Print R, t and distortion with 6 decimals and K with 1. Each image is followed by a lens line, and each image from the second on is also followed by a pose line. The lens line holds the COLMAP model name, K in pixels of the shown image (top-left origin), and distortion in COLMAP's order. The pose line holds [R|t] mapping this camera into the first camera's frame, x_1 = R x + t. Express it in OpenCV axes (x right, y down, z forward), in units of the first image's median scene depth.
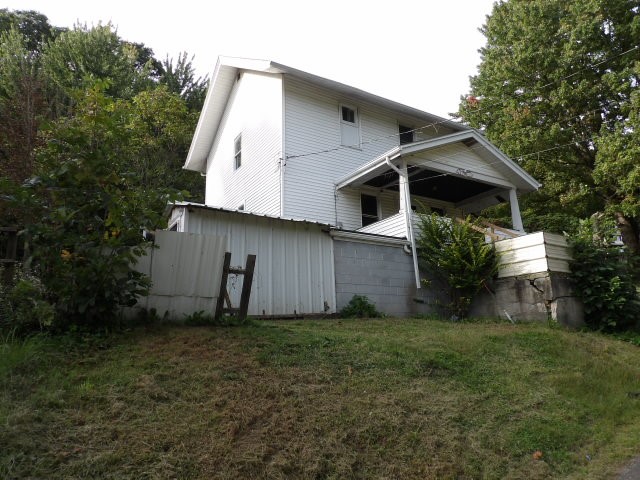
lens RADIAL K [[456.6, 0, 320.0], [0, 456.6, 240.0], [0, 0, 1]] dist [-0.035135, 0.037665]
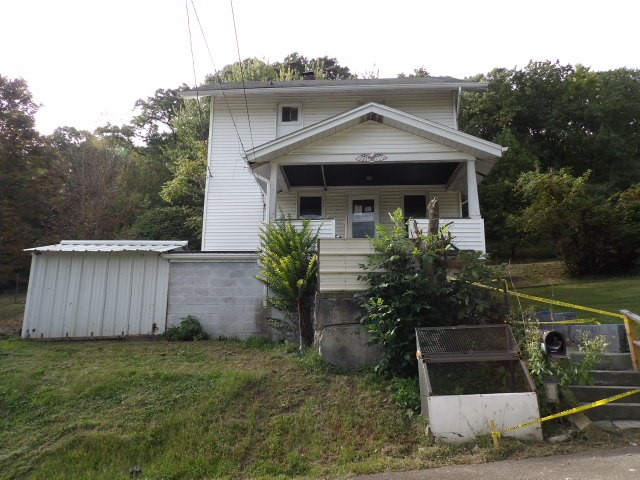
lens RADIAL K [[456.6, 0, 320.0], [0, 456.6, 240.0], [0, 0, 1]] dist [-0.035135, 0.037665]
pose [[0.817922, -0.083291, -0.569268, 0.890873], [0.105504, 0.994400, 0.006095, -0.021217], [0.565572, -0.065045, 0.822130, 0.345914]]
